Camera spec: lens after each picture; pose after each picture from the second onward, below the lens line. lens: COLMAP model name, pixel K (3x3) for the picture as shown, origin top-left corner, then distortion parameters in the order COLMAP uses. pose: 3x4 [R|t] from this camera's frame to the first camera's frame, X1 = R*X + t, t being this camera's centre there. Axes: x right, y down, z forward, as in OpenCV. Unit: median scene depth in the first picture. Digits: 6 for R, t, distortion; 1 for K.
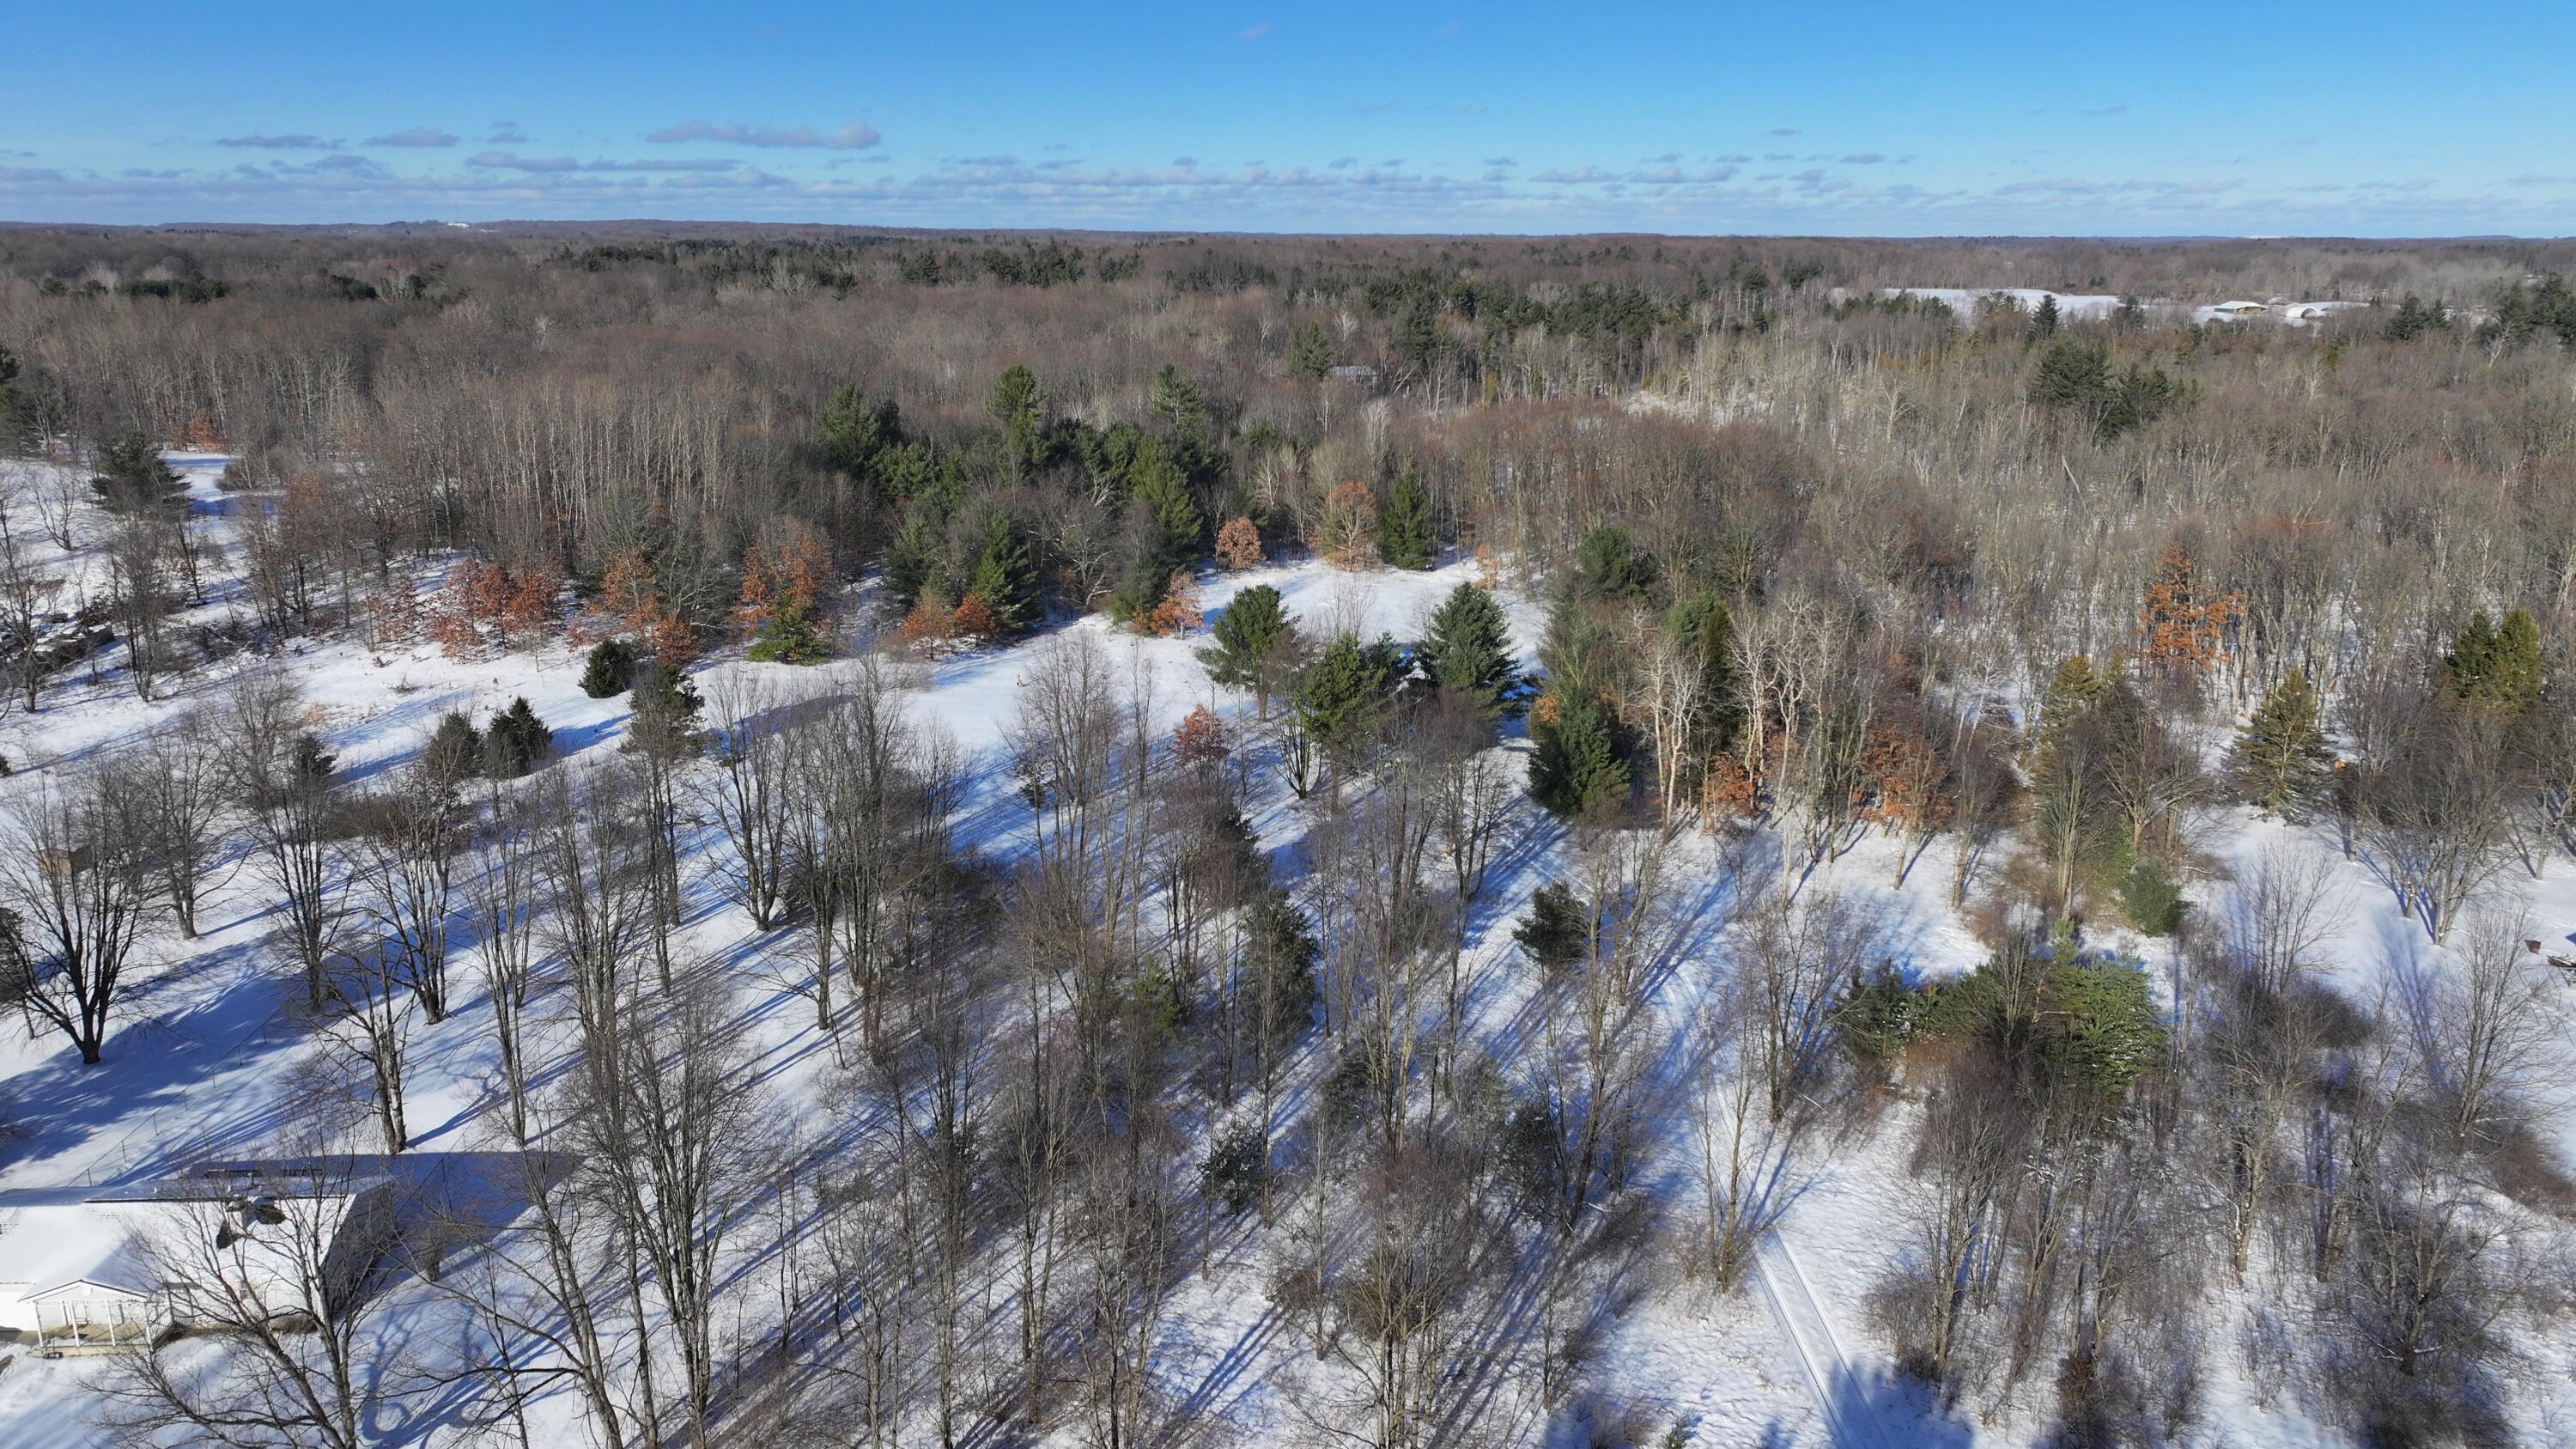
lens RADIAL K [[1796.2, 0, 1293.6], [0, 1796.2, 724.1], [0, 0, 1]] dist [-0.008102, 0.021447]
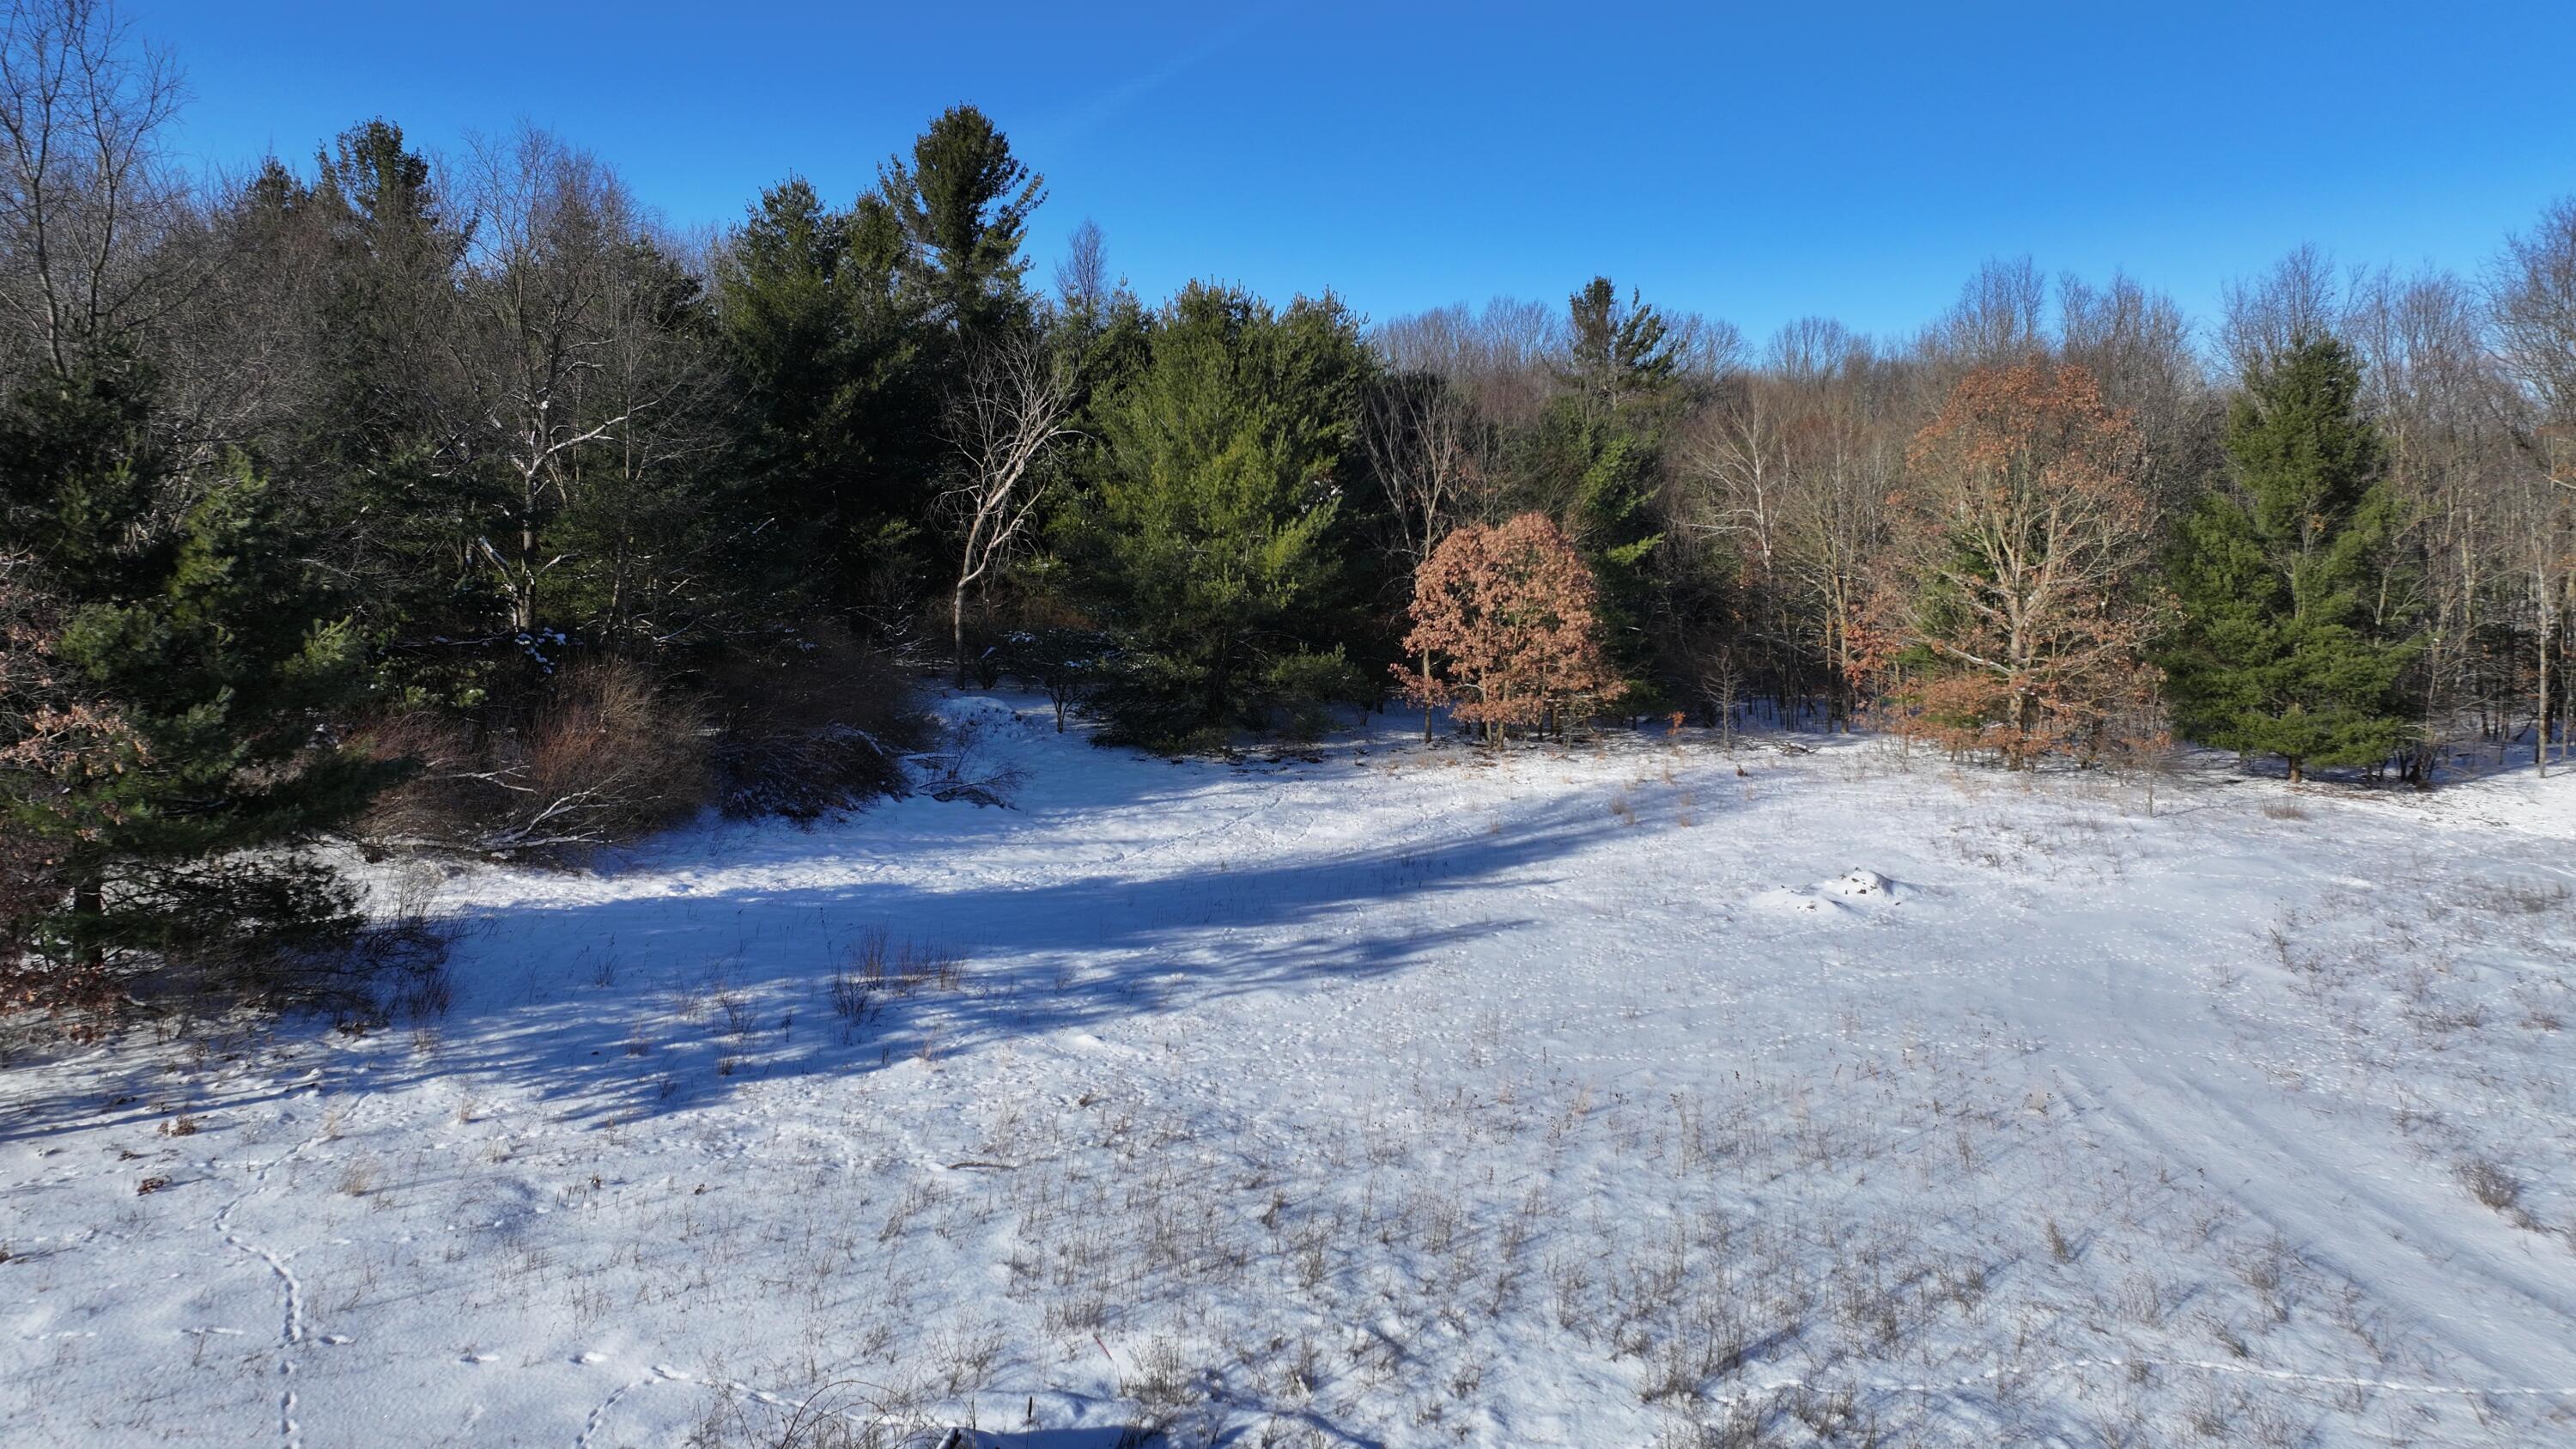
lens RADIAL K [[1796.2, 0, 1302.7], [0, 1796.2, 749.2], [0, 0, 1]] dist [-0.008102, 0.021447]
pose [[0.918833, 0.040091, -0.392605, 0.045216], [-0.093650, 0.988561, -0.118226, -0.061279], [0.383374, 0.145398, 0.912077, 0.896279]]
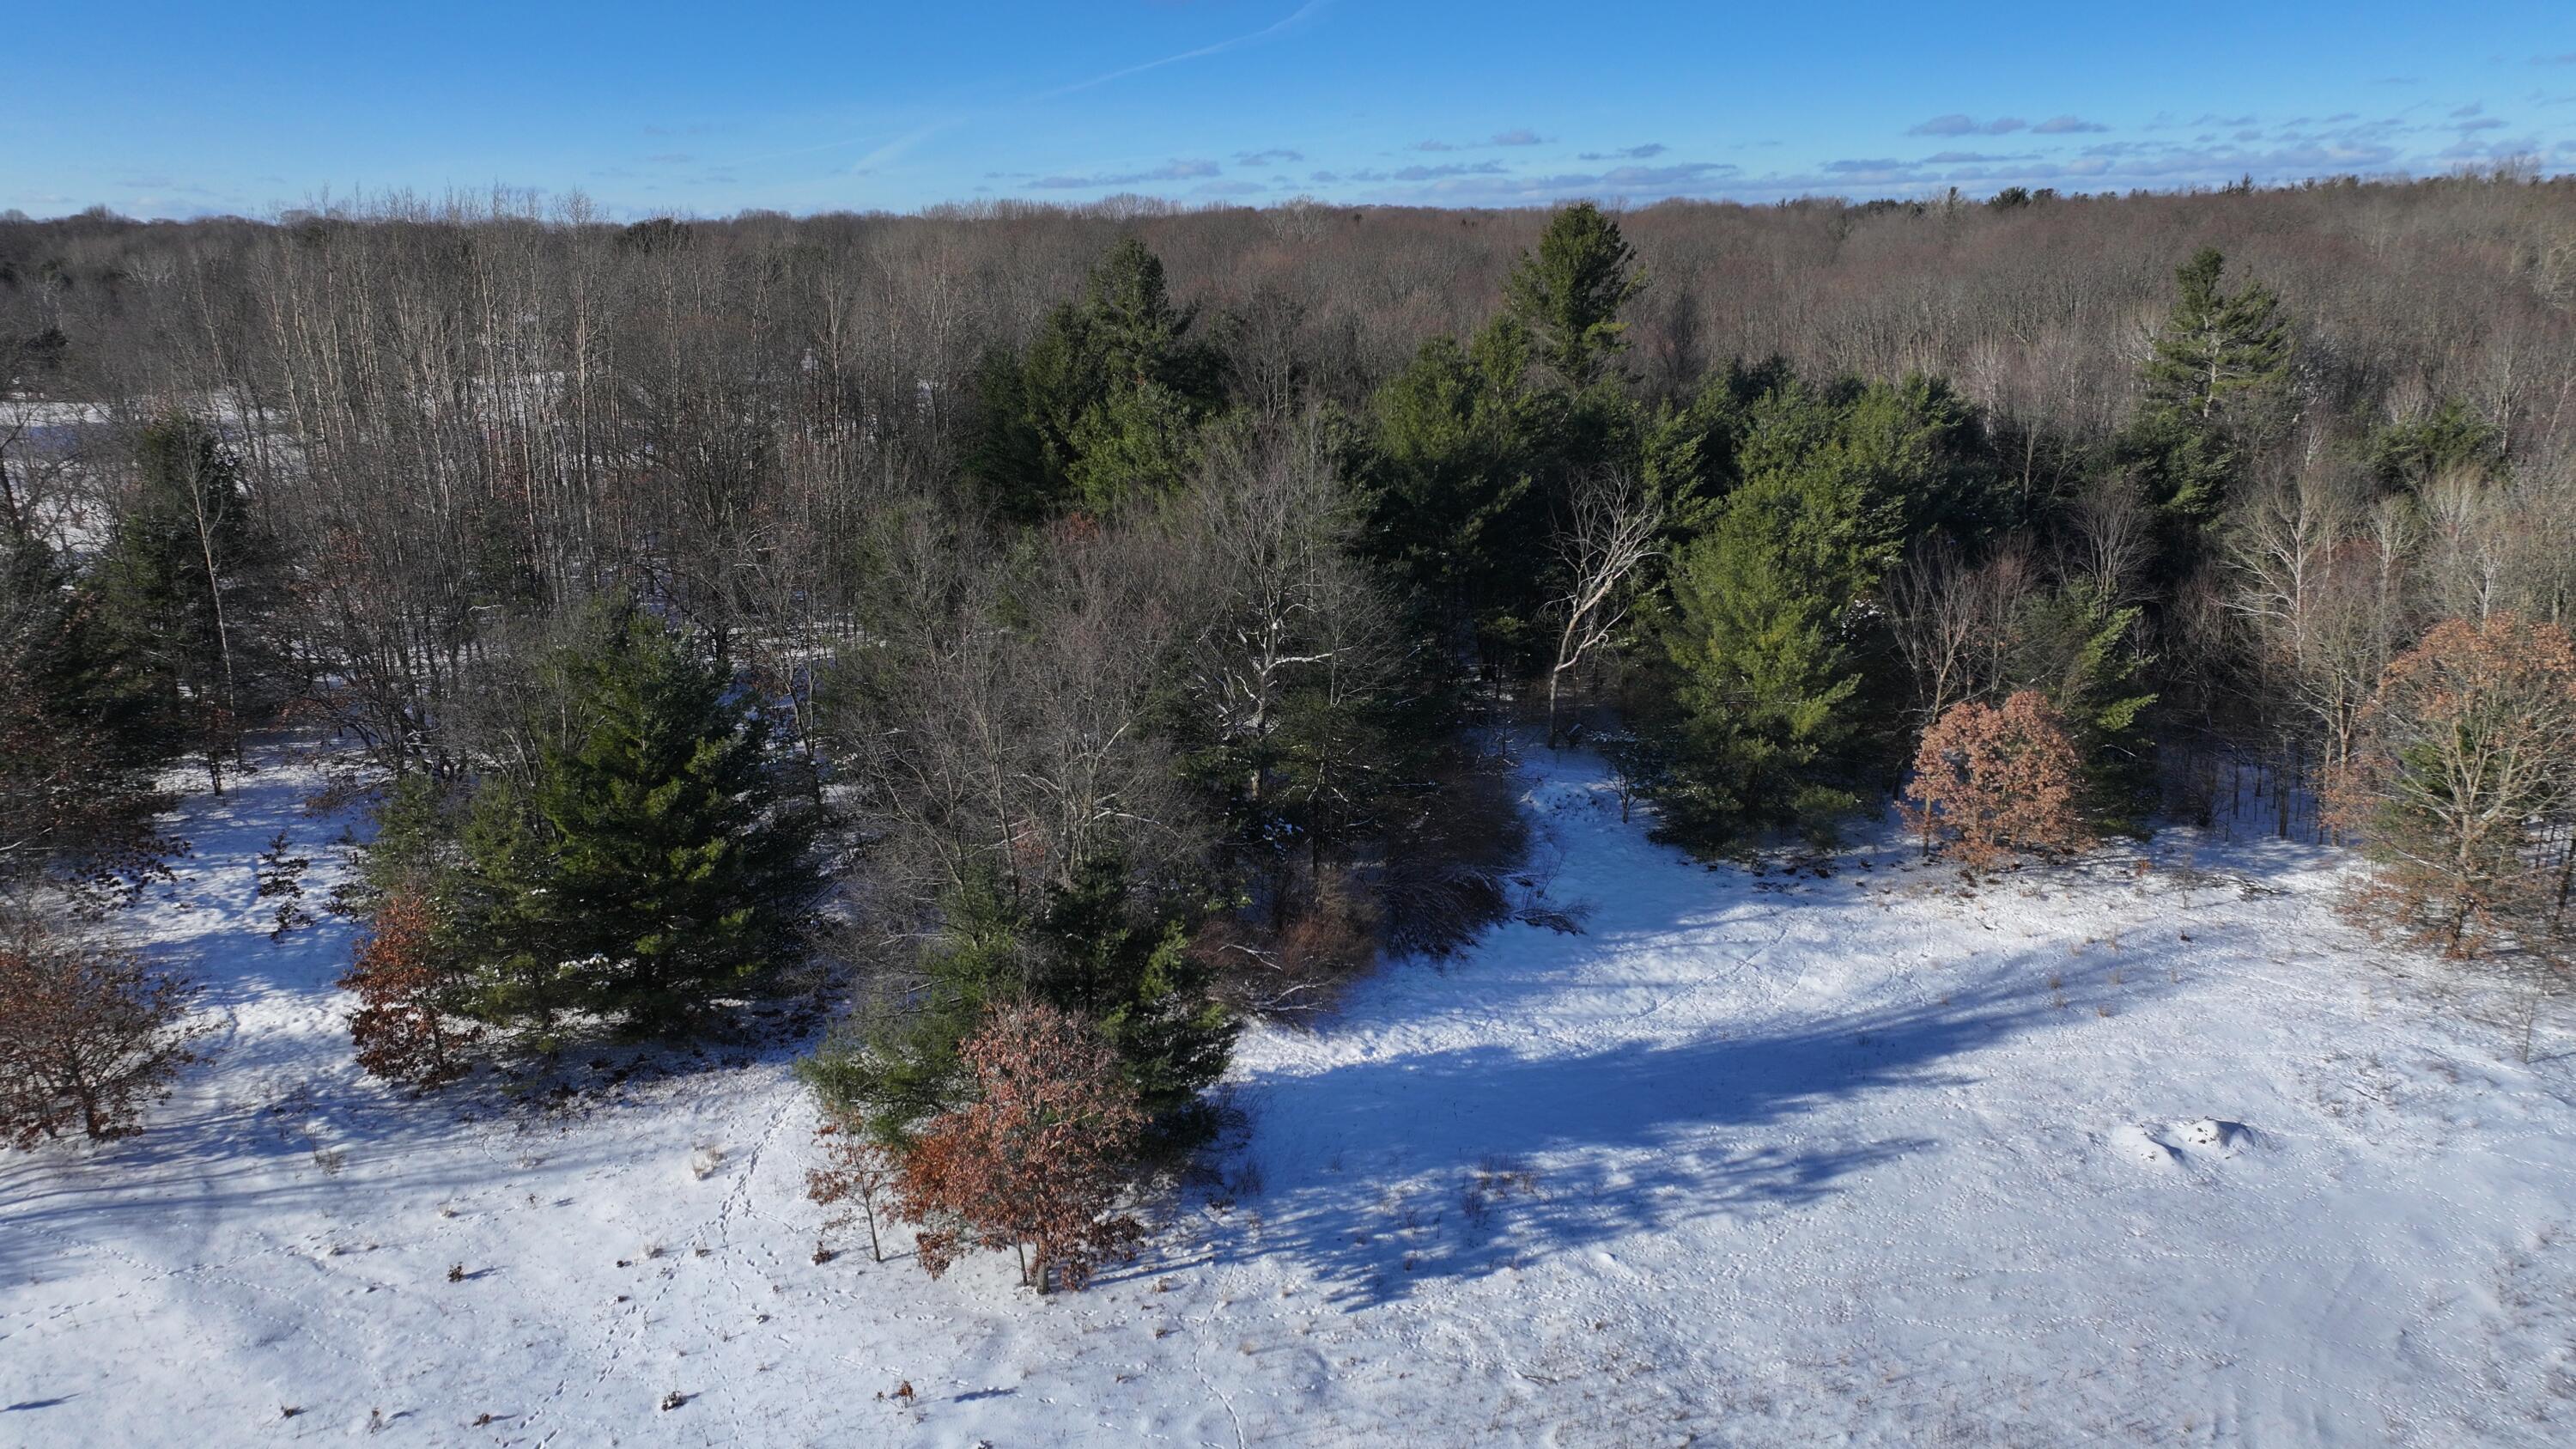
lens RADIAL K [[1796.2, 0, 1294.5], [0, 1796.2, 737.3], [0, 0, 1]] dist [-0.008102, 0.021447]
pose [[0.739091, 0.166243, -0.652769, 0.086038], [-0.160428, 0.984625, 0.069116, -0.126055], [0.654223, 0.053640, 0.754397, 0.816374]]
